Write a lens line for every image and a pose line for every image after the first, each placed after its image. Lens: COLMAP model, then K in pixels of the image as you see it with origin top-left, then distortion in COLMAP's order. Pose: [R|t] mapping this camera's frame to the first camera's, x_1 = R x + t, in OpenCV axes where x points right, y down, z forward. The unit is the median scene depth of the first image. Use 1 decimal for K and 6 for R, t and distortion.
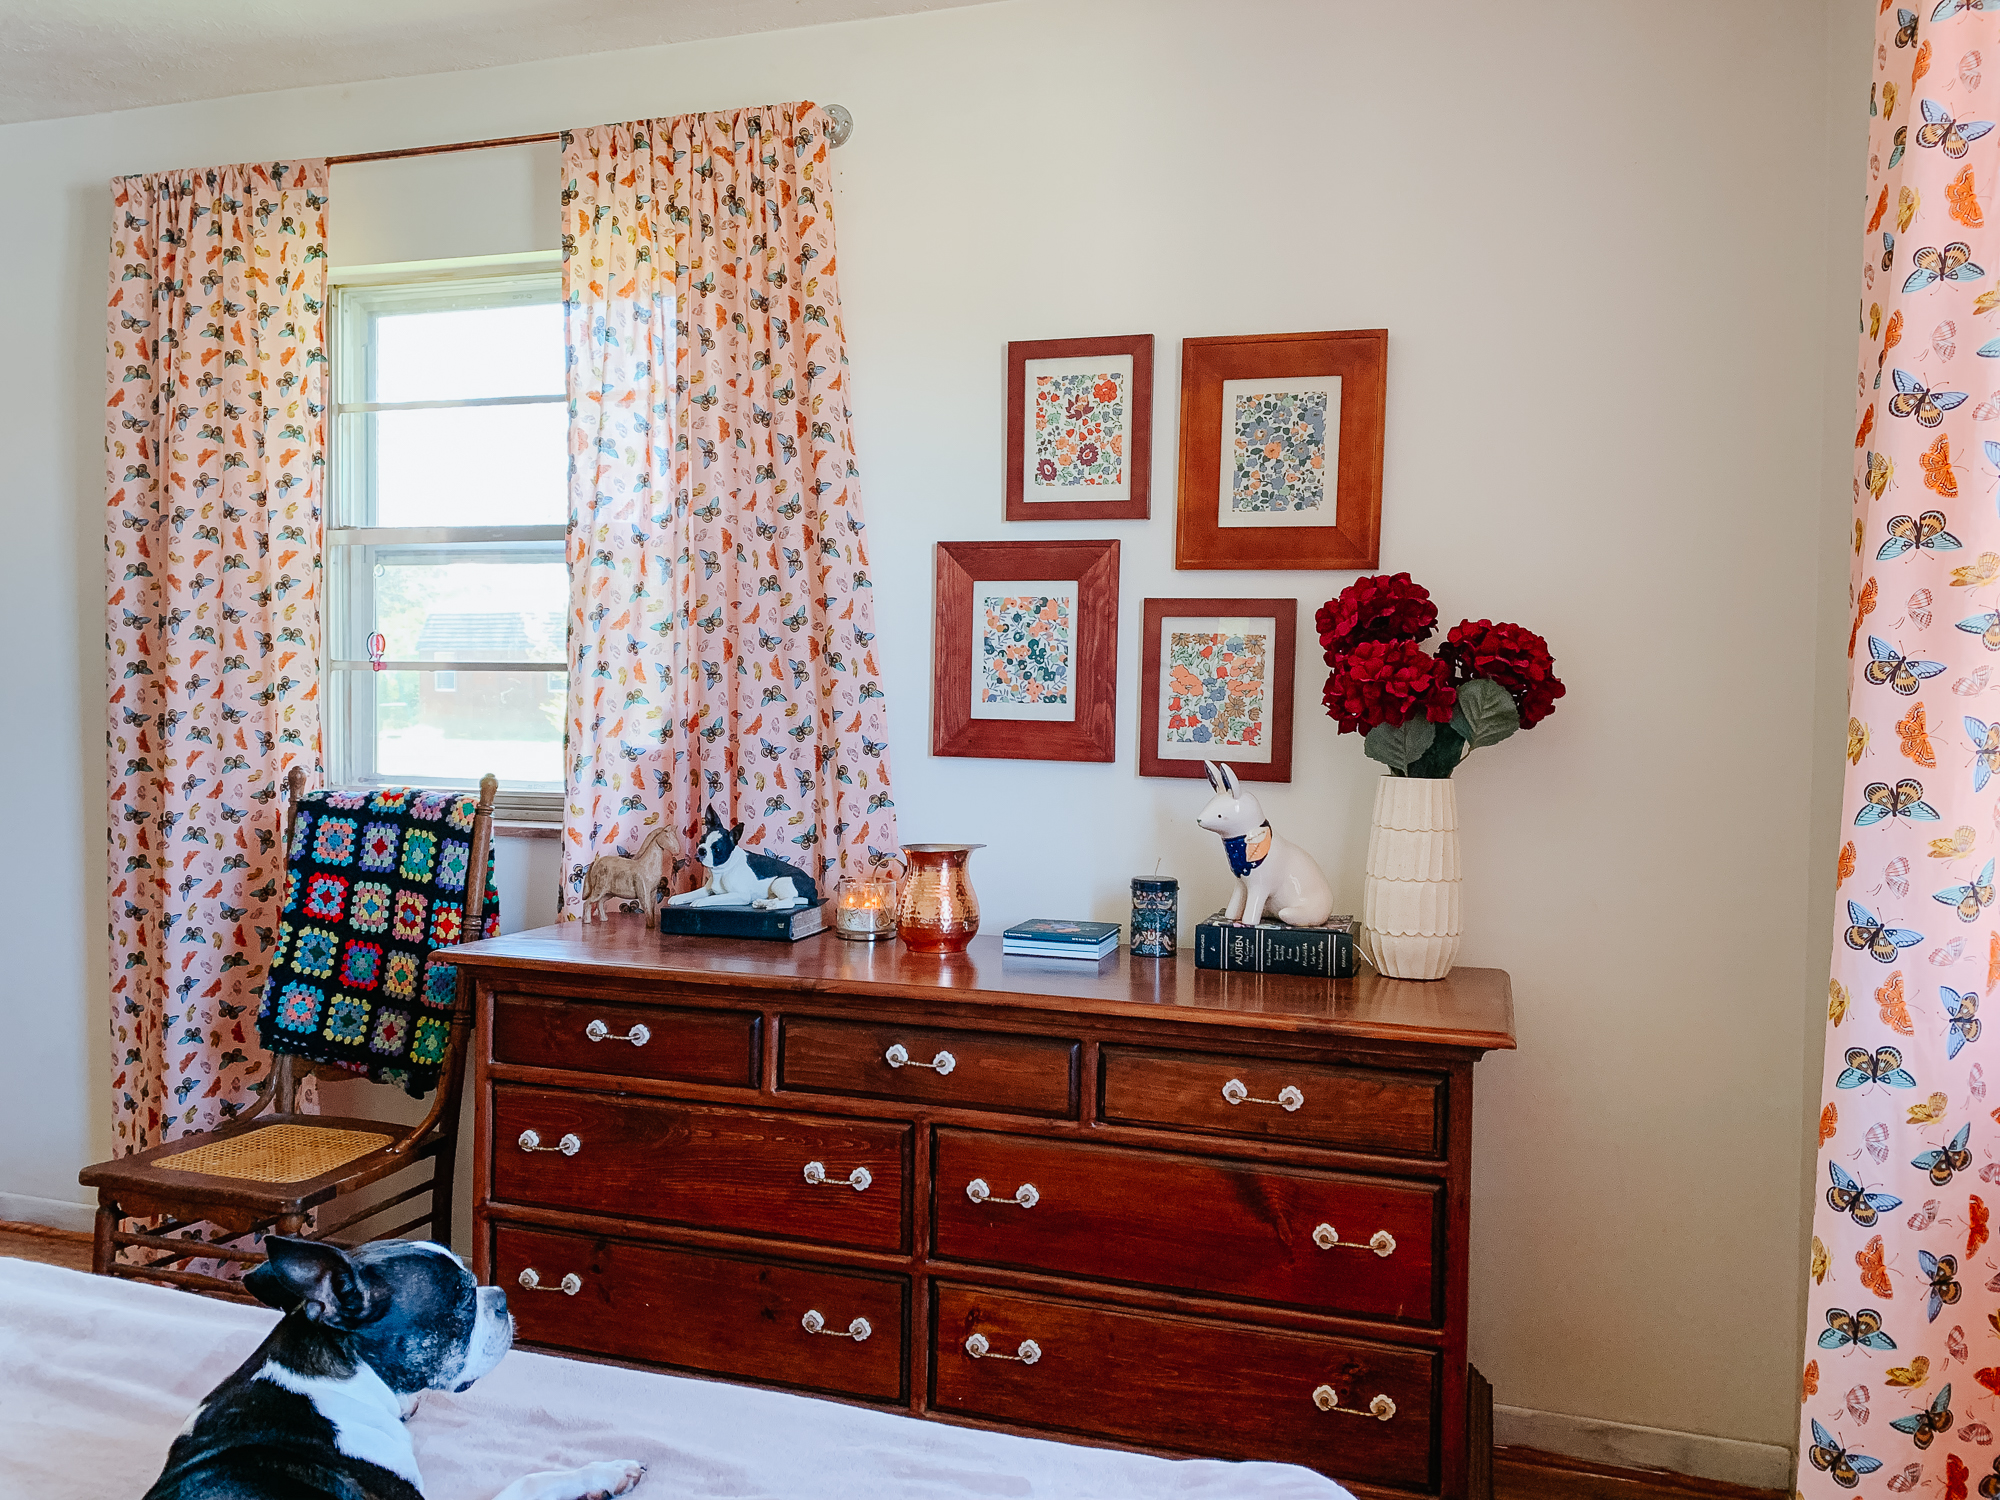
lens RADIAL K [[1487.5, 0, 1000.0], [0, 1487.5, 750.0], [0, 0, 1]] dist [0.109186, -0.276983]
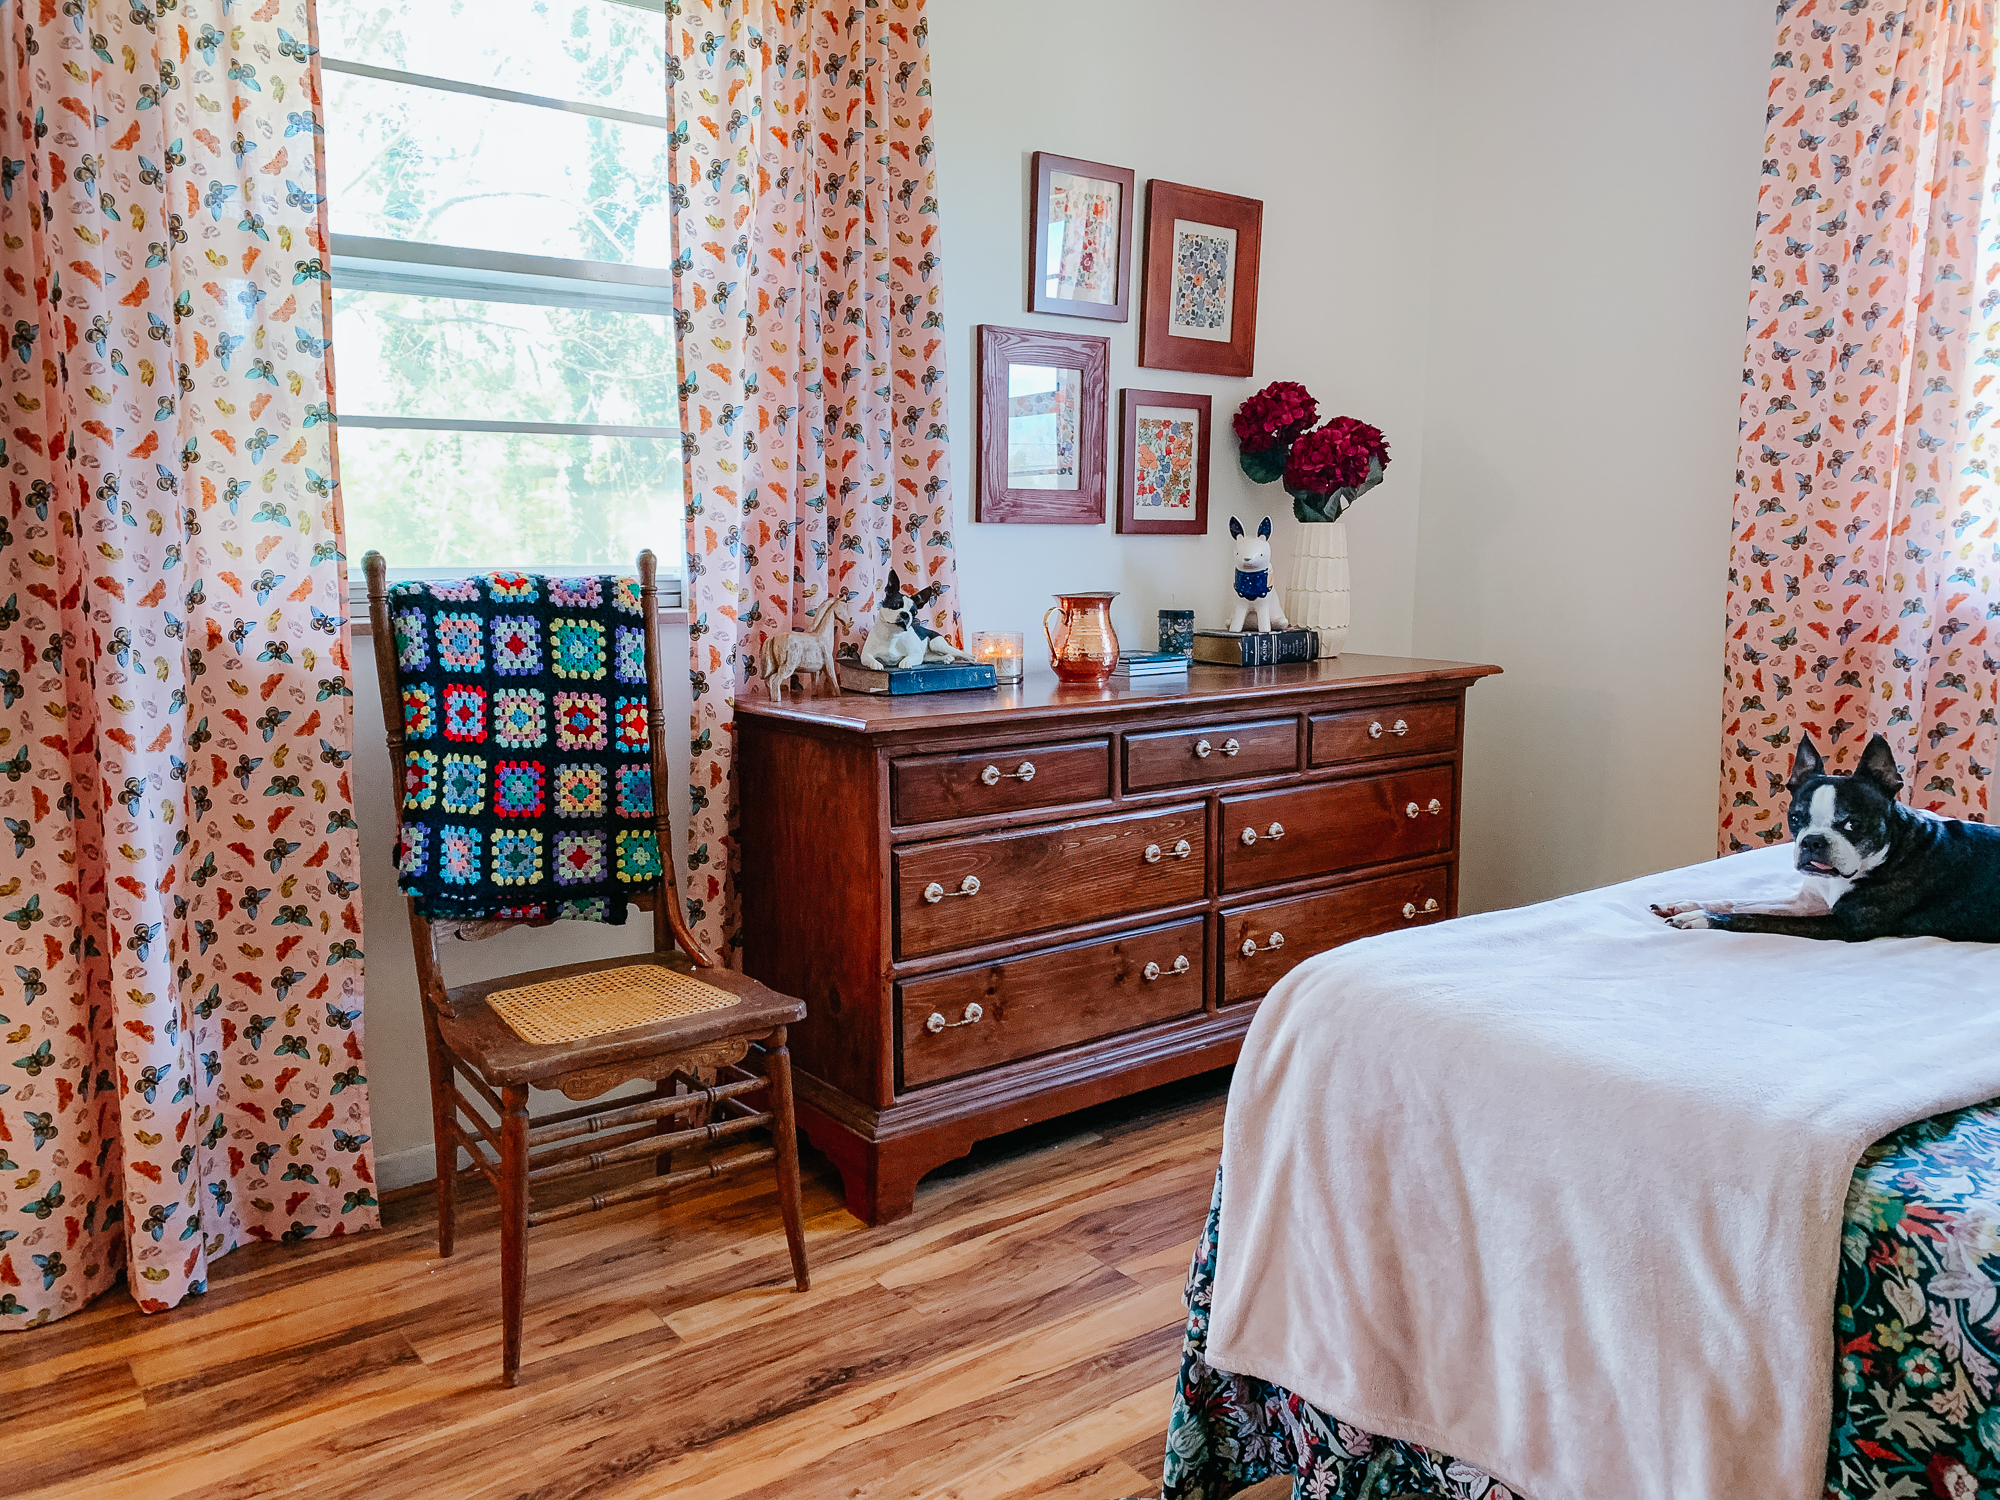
lens RADIAL K [[1487.5, 0, 1000.0], [0, 1487.5, 750.0], [0, 0, 1]] dist [0.109186, -0.276983]
pose [[0.587148, -0.134918, 0.798157, -0.979067], [0.038944, 0.989579, 0.138628, 0.019274], [-0.808542, -0.050312, 0.586284, 0.326007]]
